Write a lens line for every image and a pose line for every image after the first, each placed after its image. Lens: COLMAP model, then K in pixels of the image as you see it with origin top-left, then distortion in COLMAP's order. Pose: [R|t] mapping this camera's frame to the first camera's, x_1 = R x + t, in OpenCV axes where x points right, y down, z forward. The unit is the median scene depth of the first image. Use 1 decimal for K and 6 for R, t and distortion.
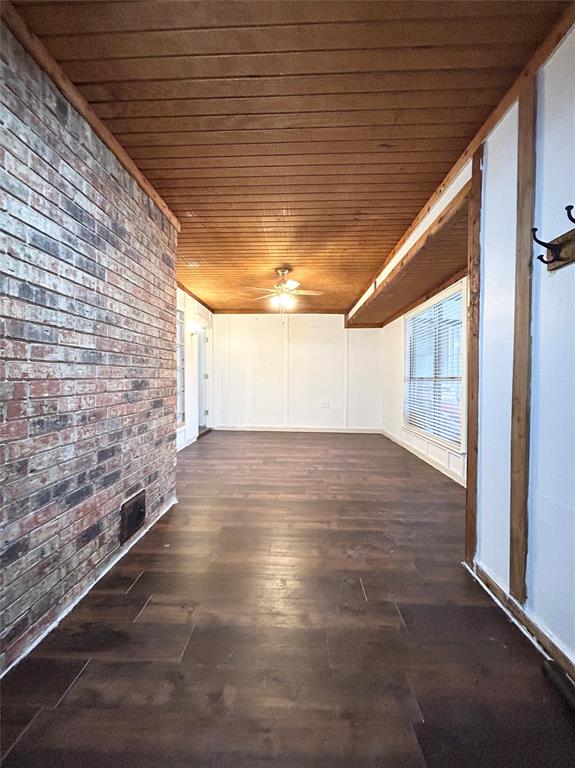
lens RADIAL K [[323.6, 0, 287.5], [0, 323.6, 384.0], [0, 0, 1]] dist [-0.001585, 0.000024]
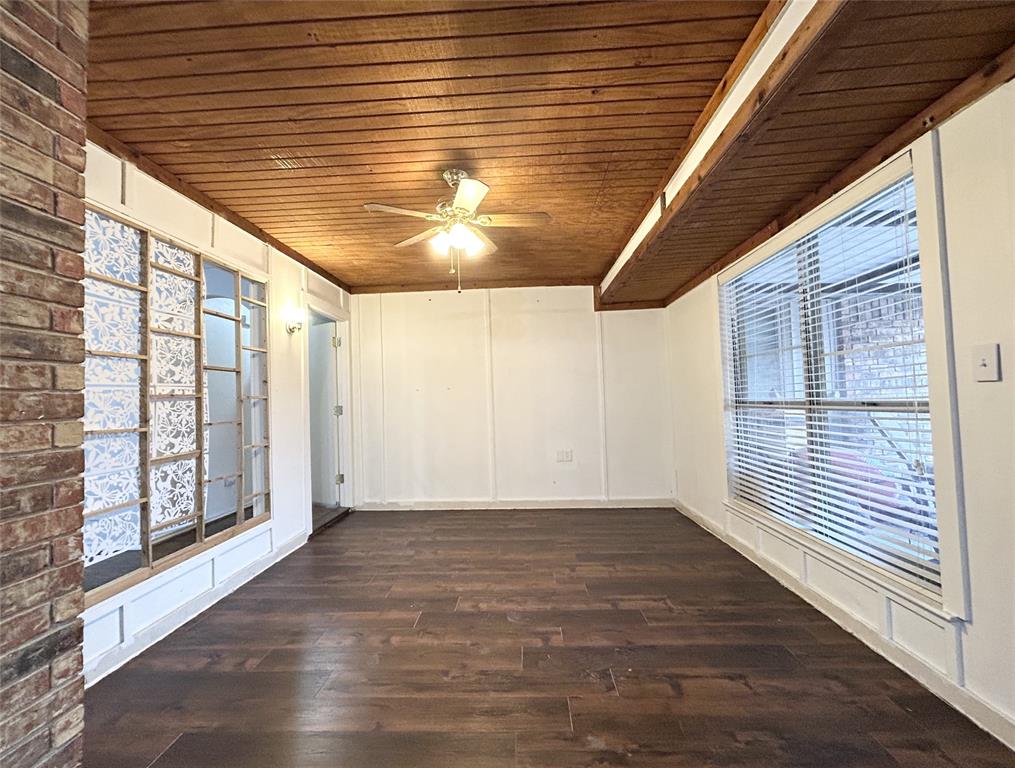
lens RADIAL K [[463.6, 0, 507.5], [0, 463.6, 384.0], [0, 0, 1]] dist [-0.000907, -0.000101]
pose [[0.999354, -0.035664, -0.004416, 0.044101], [0.035389, 0.998036, -0.051692, -0.024456], [0.006251, 0.051502, 0.998653, 0.336458]]
